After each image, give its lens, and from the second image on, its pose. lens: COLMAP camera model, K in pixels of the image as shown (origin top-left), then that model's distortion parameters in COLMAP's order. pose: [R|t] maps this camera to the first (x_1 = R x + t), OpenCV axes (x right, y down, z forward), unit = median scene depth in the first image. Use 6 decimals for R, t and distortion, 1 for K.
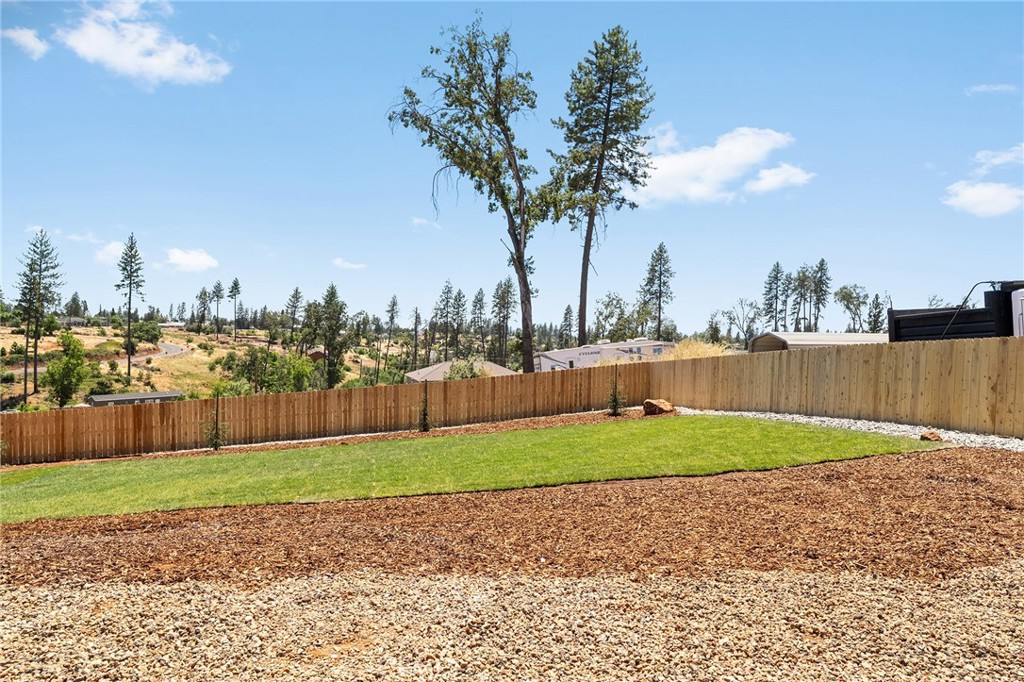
lens RADIAL K [[707.3, 0, 509.9], [0, 707.3, 358.0], [0, 0, 1]] dist [-0.025891, 0.001081]
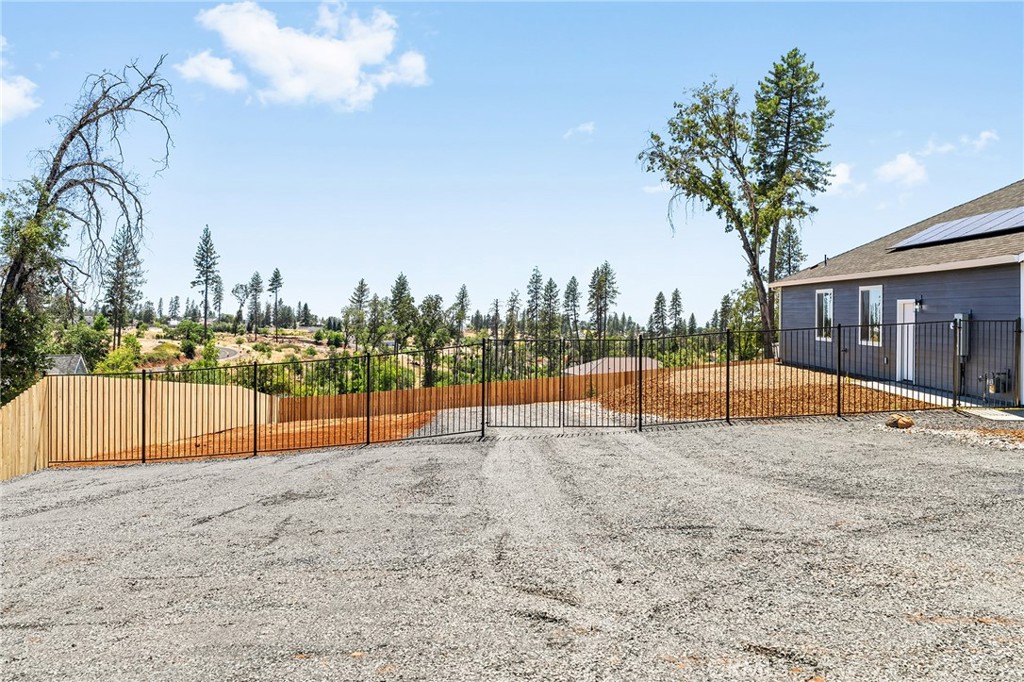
lens RADIAL K [[900.4, 0, 510.7], [0, 900.4, 308.1], [0, 0, 1]] dist [0.004664, -0.003904]
pose [[0.998236, -0.017825, -0.056637, -0.087311], [0.014571, 0.998248, -0.057353, 0.003990], [0.057560, 0.056427, 0.996746, -0.164723]]
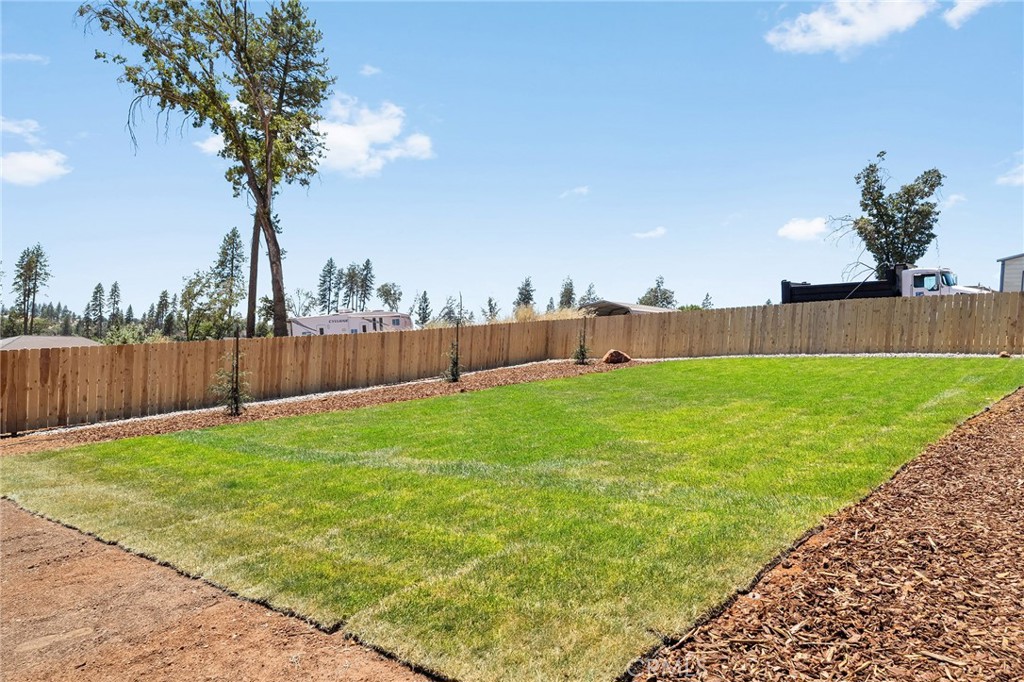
lens RADIAL K [[640.7, 0, 512.0], [0, 640.7, 341.0], [0, 0, 1]] dist [-0.000929, 0.000341]
pose [[0.775040, 0.018905, 0.631629, -0.068204], [-0.014562, 0.999821, -0.012057, 0.007361], [-0.631744, 0.000147, 0.775177, 0.040345]]
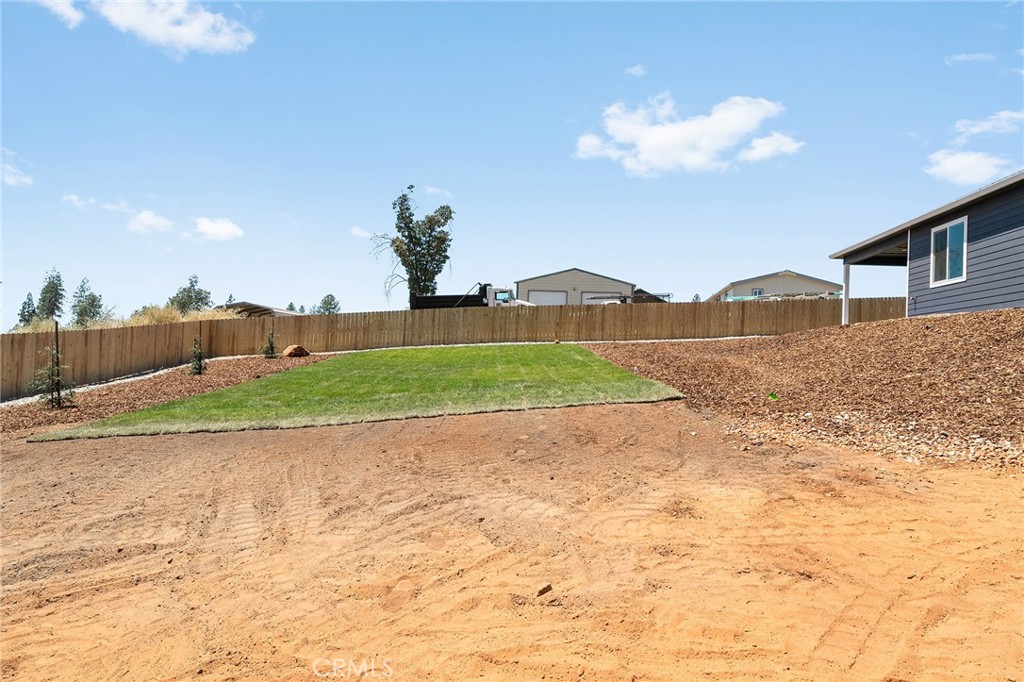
lens RADIAL K [[640.7, 0, 512.0], [0, 640.7, 341.0], [0, 0, 1]] dist [-0.000929, 0.000341]
pose [[0.156441, 0.014668, 0.987578, -0.109046], [0.012458, 0.999781, -0.016823, 0.009315], [-0.987609, 0.014935, 0.156224, 0.053288]]
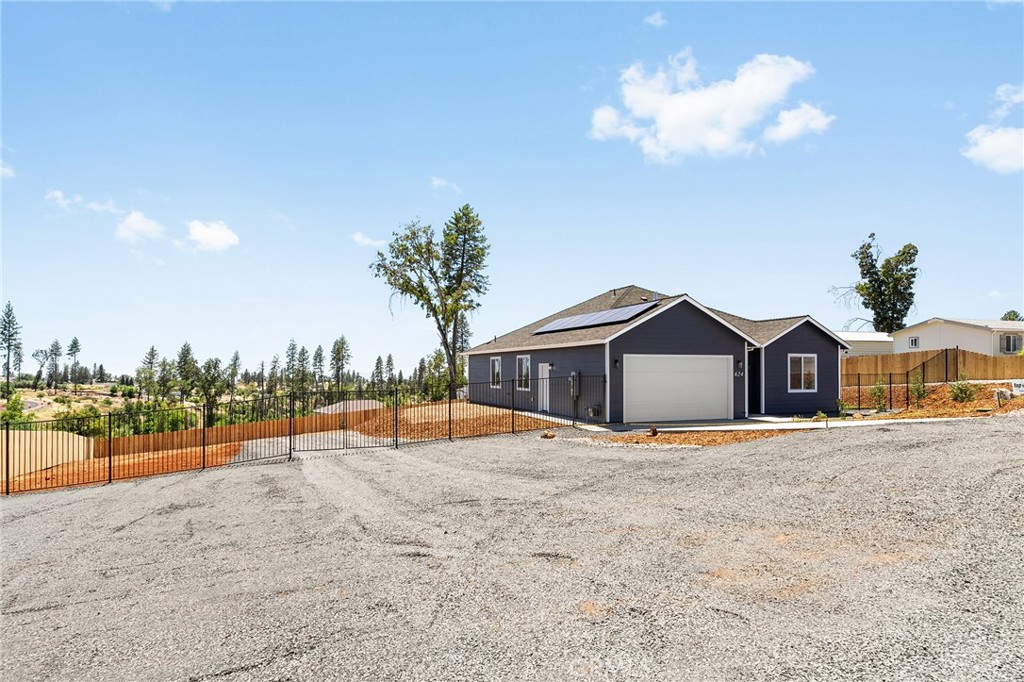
lens RADIAL K [[595.8, 0, 505.1], [0, 595.8, 366.3], [0, 0, 1]] dist [-0.003169, -0.000491]
pose [[0.949815, -0.023261, 0.311946, -0.092037], [0.040002, 0.998076, -0.047374, 0.003525], [-0.310244, 0.057475, 0.948918, -0.168289]]
